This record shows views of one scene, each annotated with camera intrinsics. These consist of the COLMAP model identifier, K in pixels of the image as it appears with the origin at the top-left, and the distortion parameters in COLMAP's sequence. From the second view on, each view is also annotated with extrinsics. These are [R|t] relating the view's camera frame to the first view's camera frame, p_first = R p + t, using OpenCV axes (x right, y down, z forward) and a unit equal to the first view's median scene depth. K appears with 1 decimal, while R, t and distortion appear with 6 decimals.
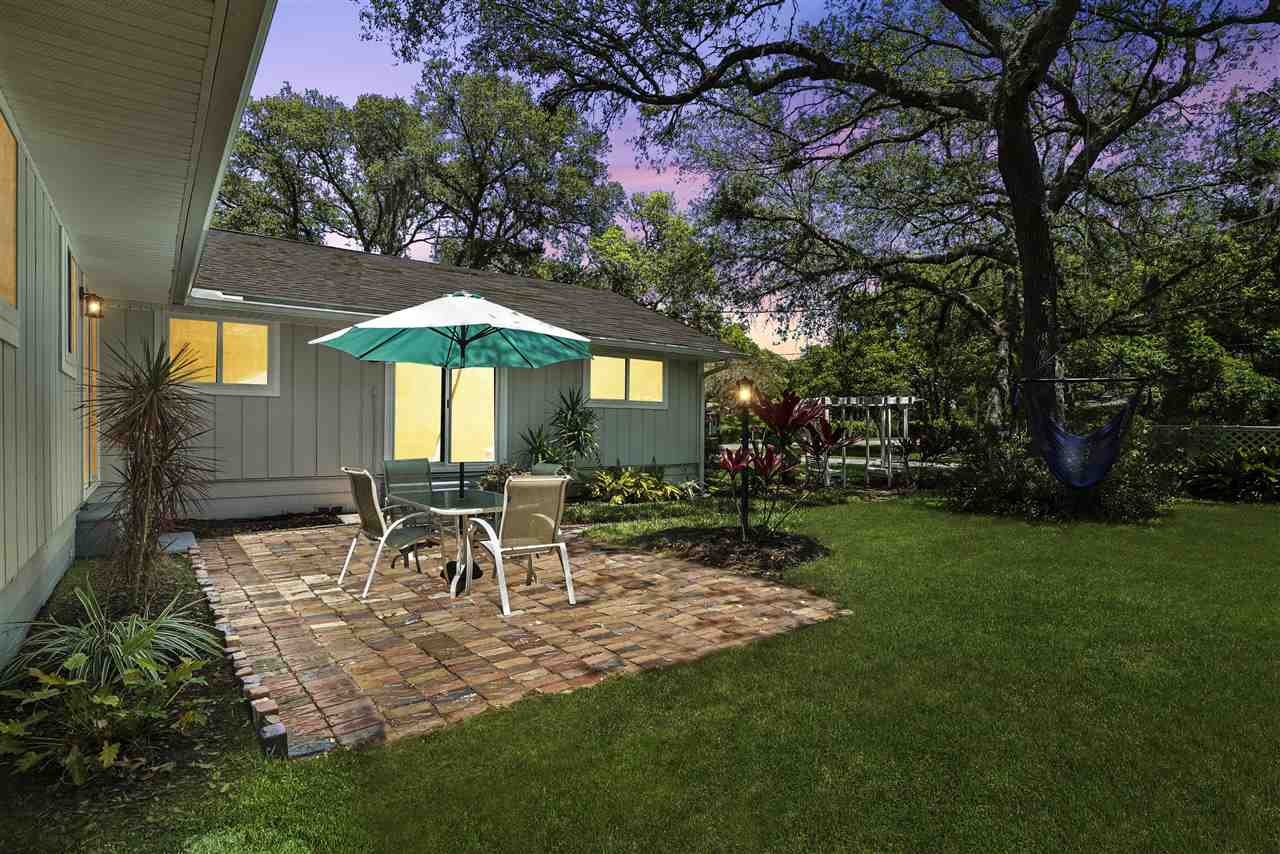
lens RADIAL K [[656.0, 0, 638.2], [0, 656.0, 448.9], [0, 0, 1]] dist [-0.047439, 0.001198]
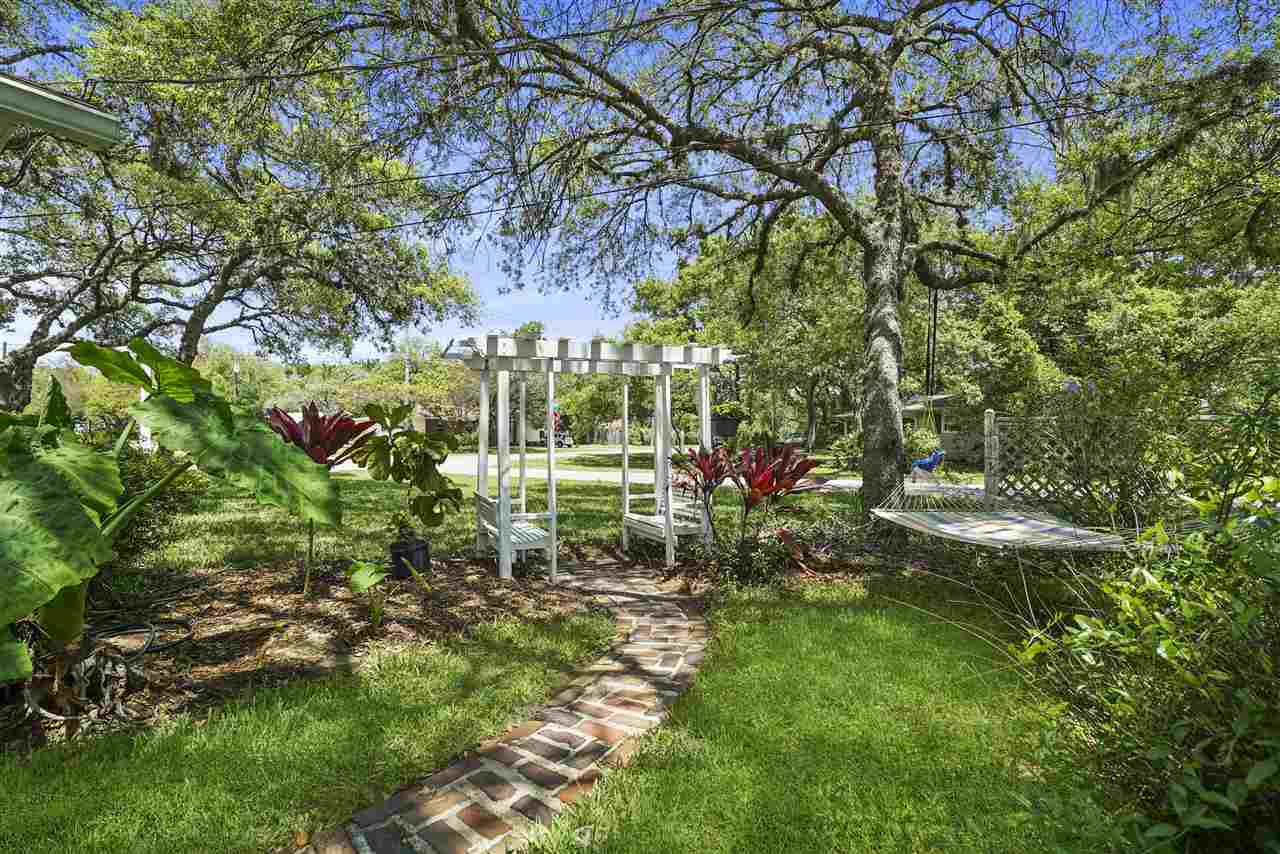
lens RADIAL K [[616.1, 0, 640.0], [0, 616.1, 427.0], [0, 0, 1]] dist [-0.063531, 0.024381]
pose [[0.962633, -0.001744, 0.270805, 0.196681], [0.014673, 0.998846, -0.045723, -0.008278], [-0.270413, 0.047988, 0.961548, 0.471835]]
